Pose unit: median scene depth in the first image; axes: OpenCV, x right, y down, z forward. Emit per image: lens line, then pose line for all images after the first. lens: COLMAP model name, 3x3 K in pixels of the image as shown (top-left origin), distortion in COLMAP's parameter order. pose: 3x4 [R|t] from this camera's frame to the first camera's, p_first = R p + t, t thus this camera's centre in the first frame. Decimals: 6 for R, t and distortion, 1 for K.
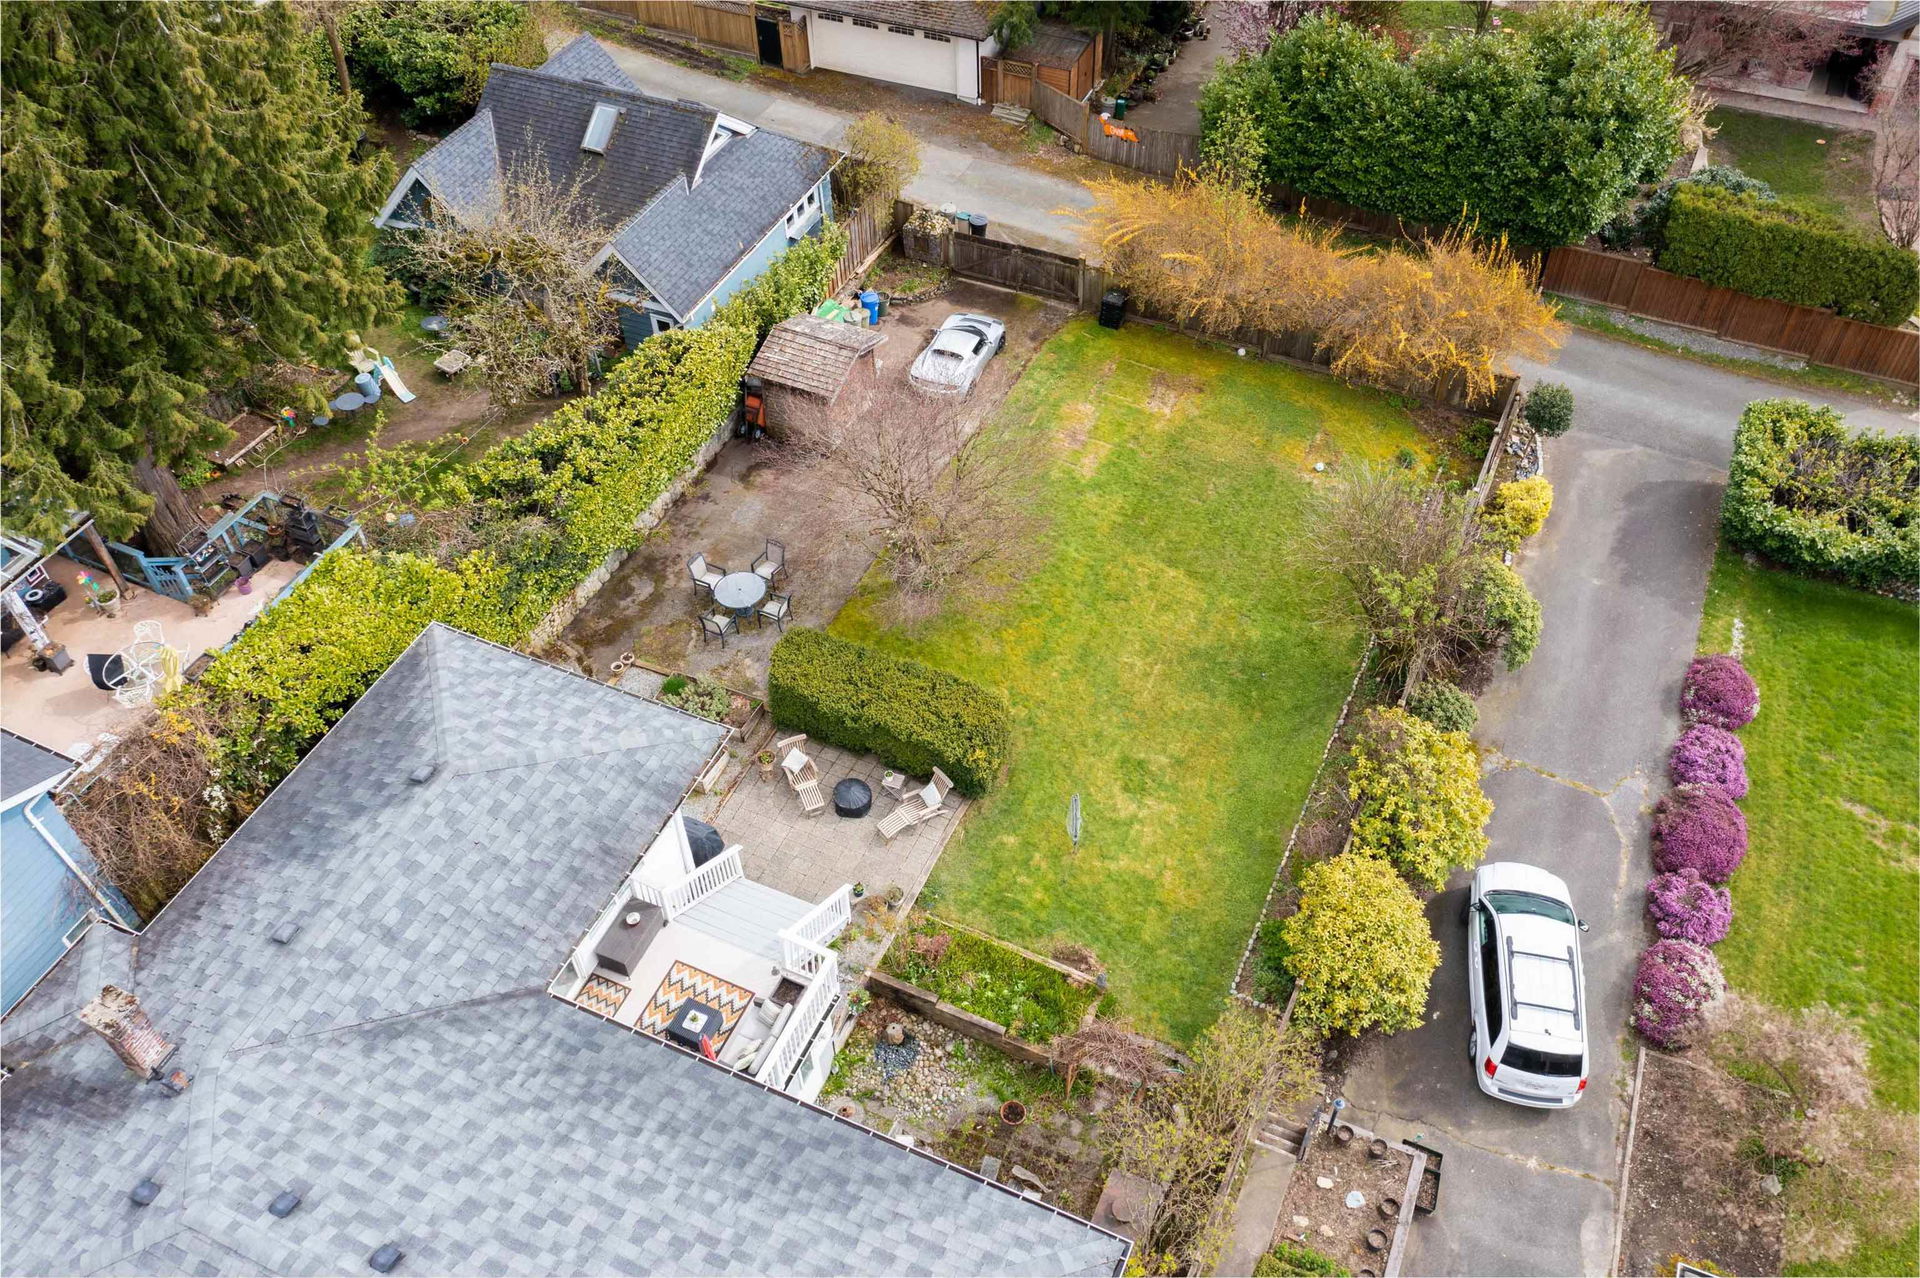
lens RADIAL K [[1557.3, 0, 965.3], [0, 1557.3, 627.2], [0, 0, 1]] dist [0.028690, 0.006970]
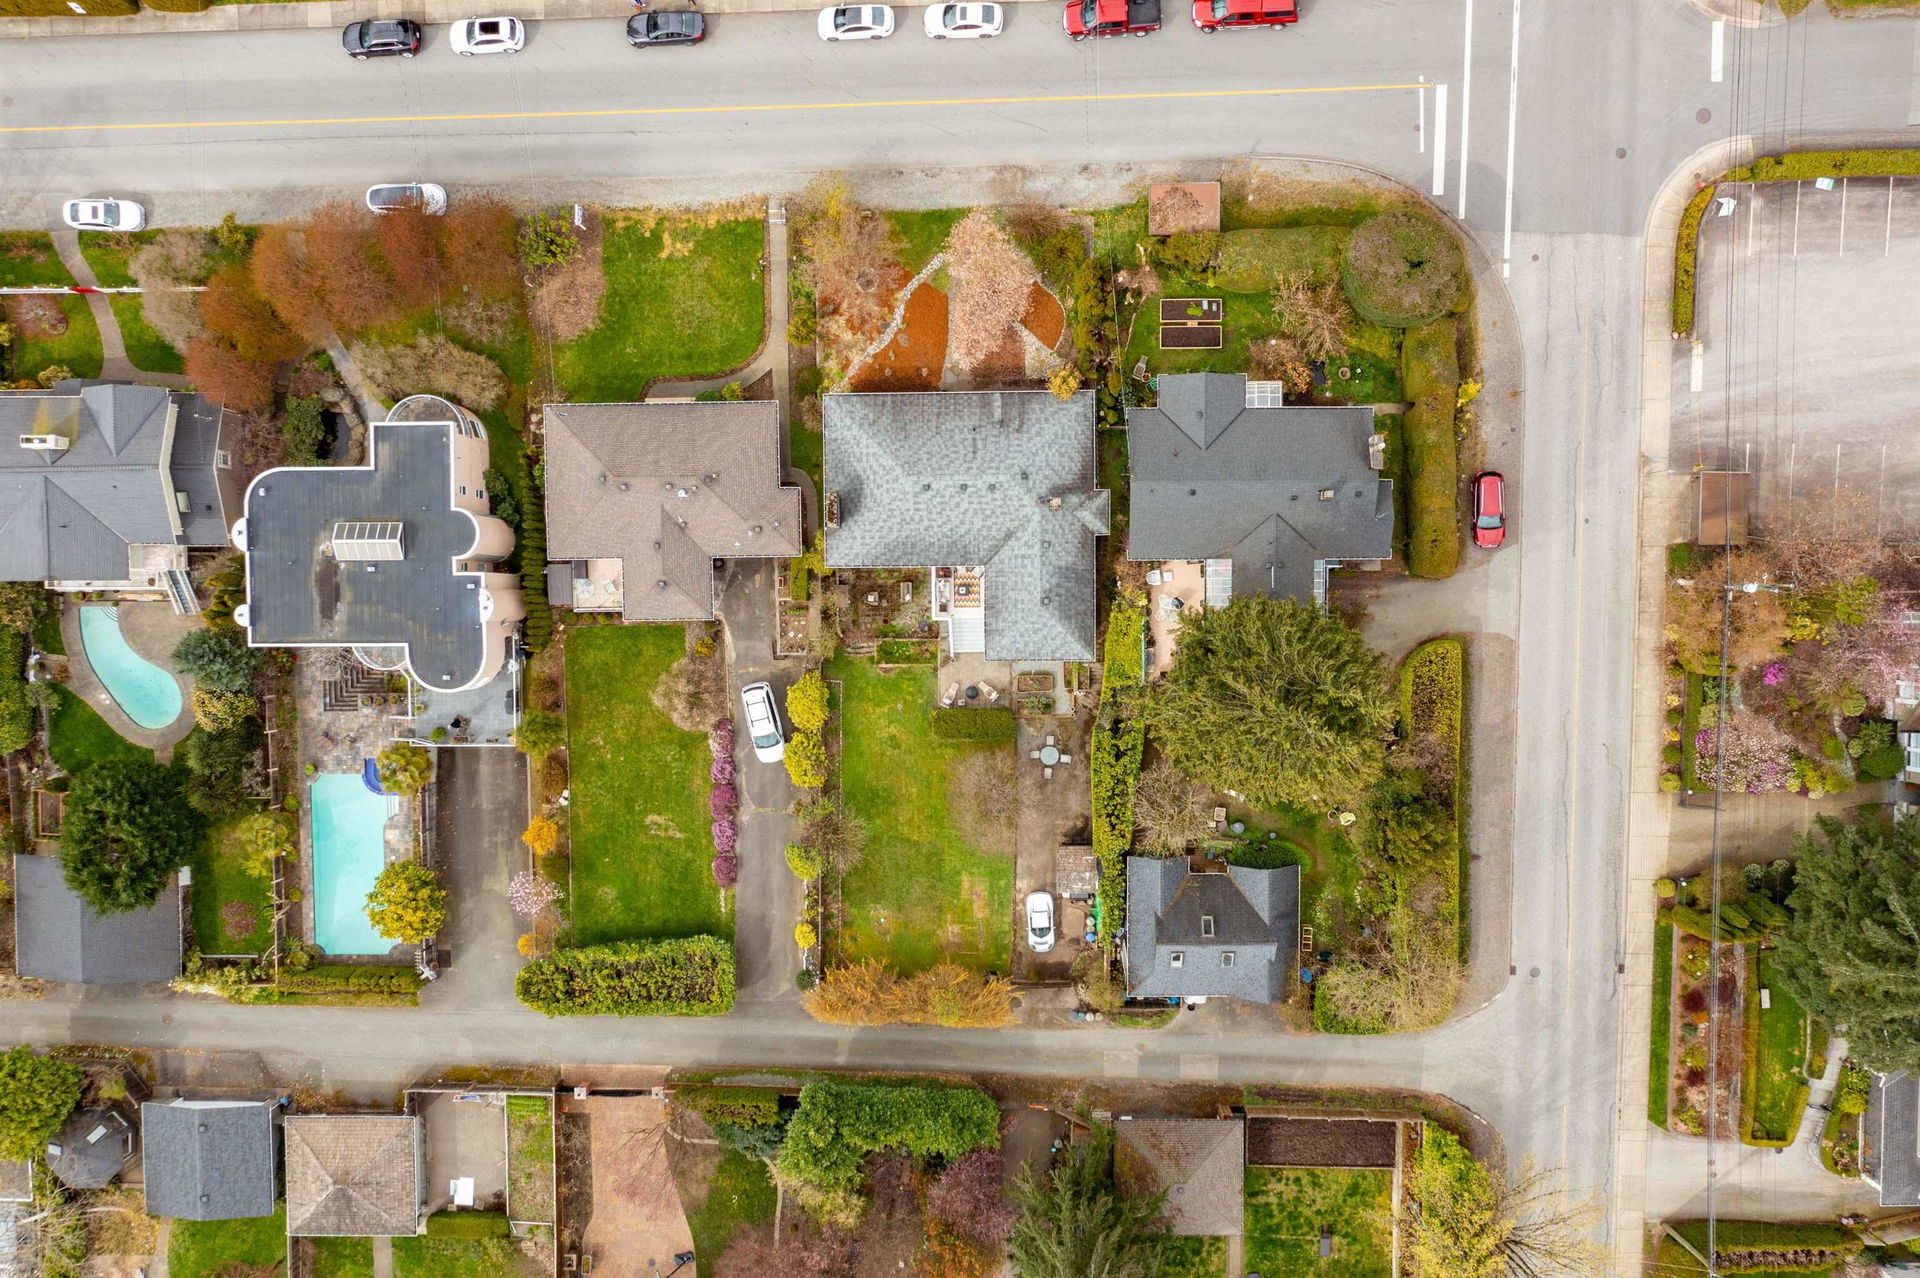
lens RADIAL K [[1557.3, 0, 963.7], [0, 1557.3, 641.3], [0, 0, 1]] dist [0.028690, 0.006970]
pose [[-0.905721, 0.416753, 0.077377, -0.363781], [-0.257576, -0.686108, 0.680376, -2.058010], [0.336637, 0.596300, 0.728767, -1.404332]]
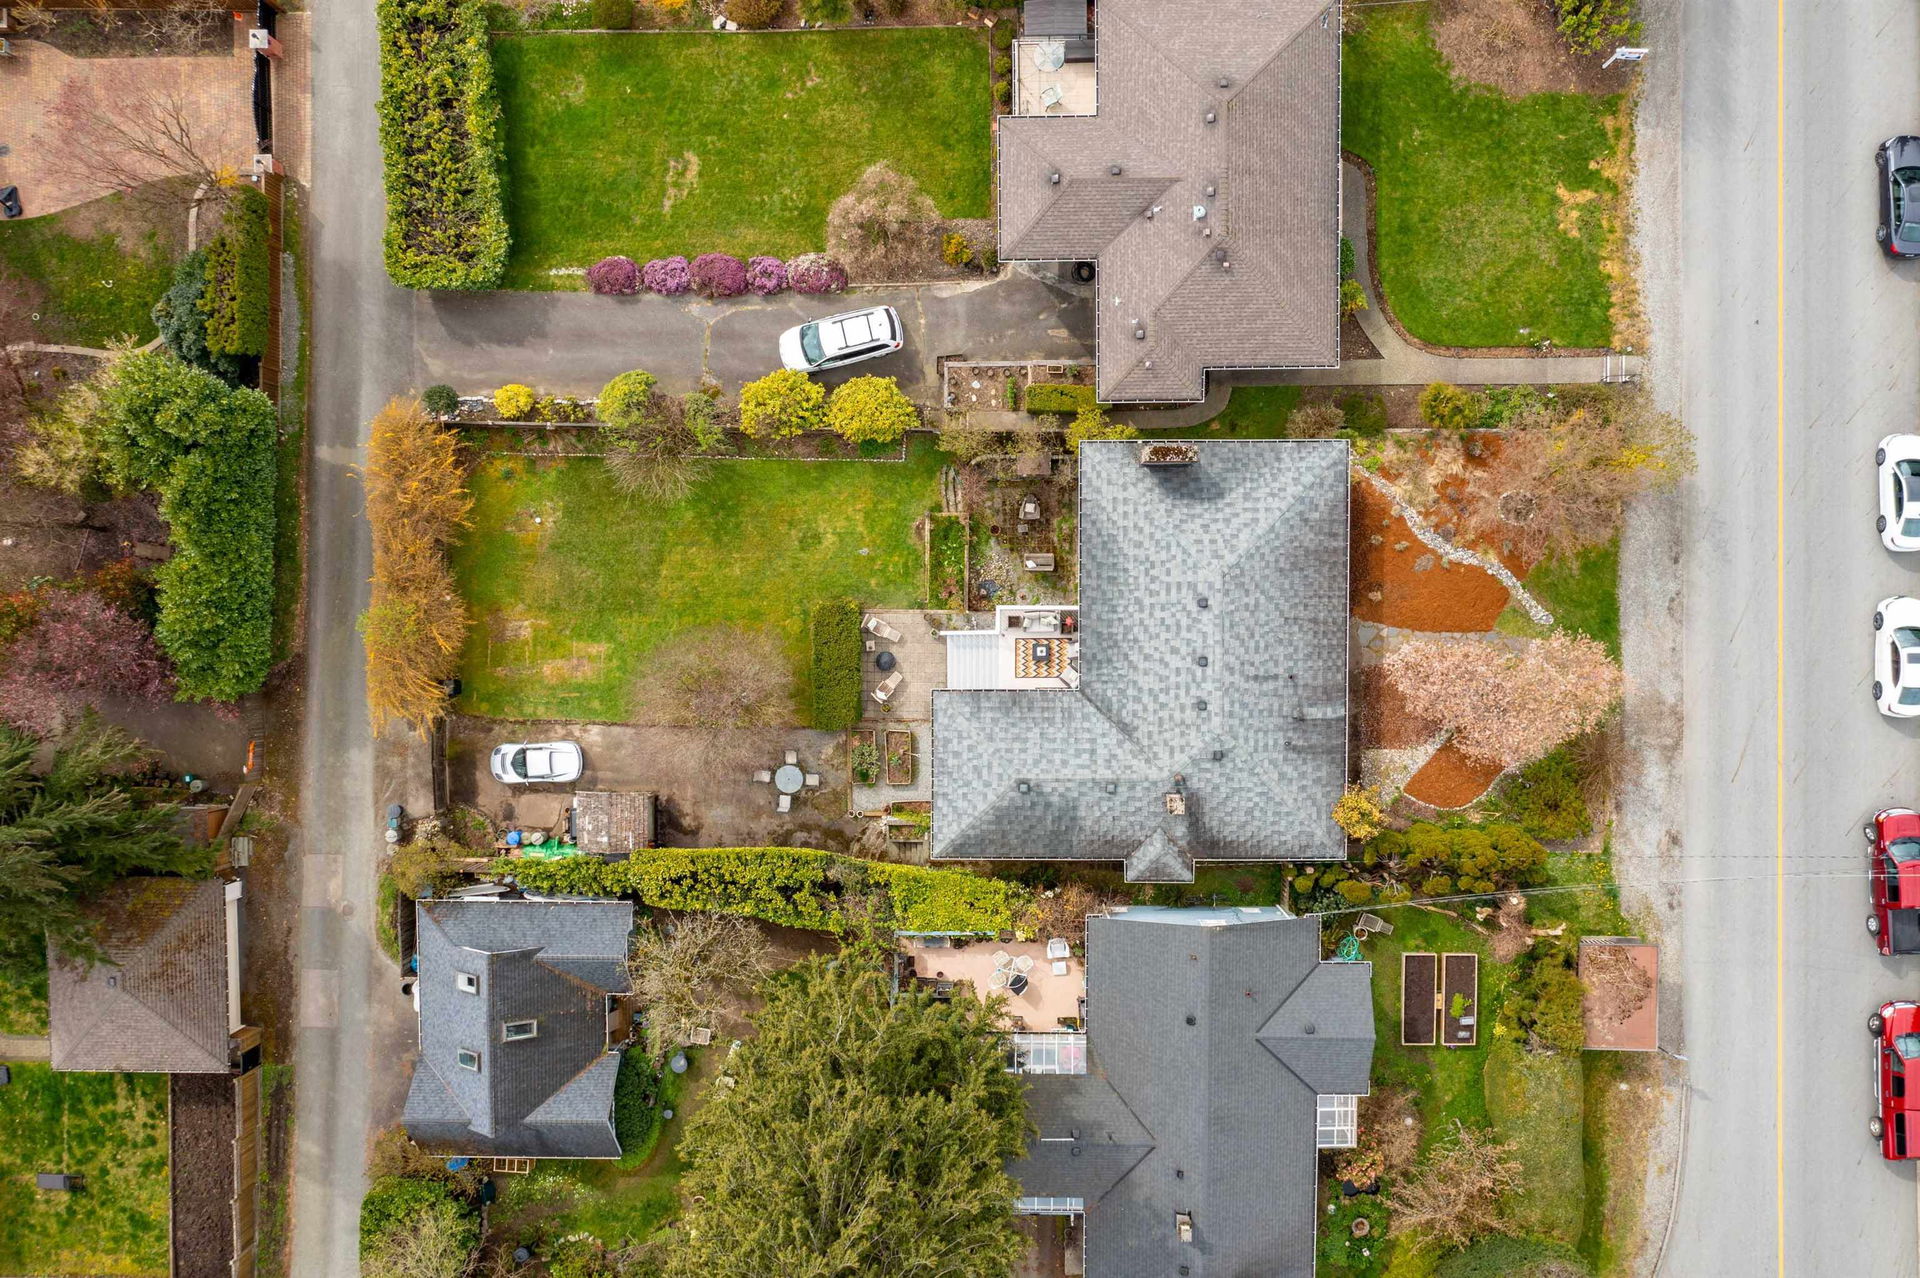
lens RADIAL K [[1557.3, 0, 1016.1], [0, 1557.3, 674.6], [0, 0, 1]] dist [0.028690, 0.006970]
pose [[-0.410920, -0.911632, -0.008529, -0.151194], [0.671729, -0.309082, 0.673238, -1.235008], [-0.616381, 0.270918, 0.739377, -0.639845]]
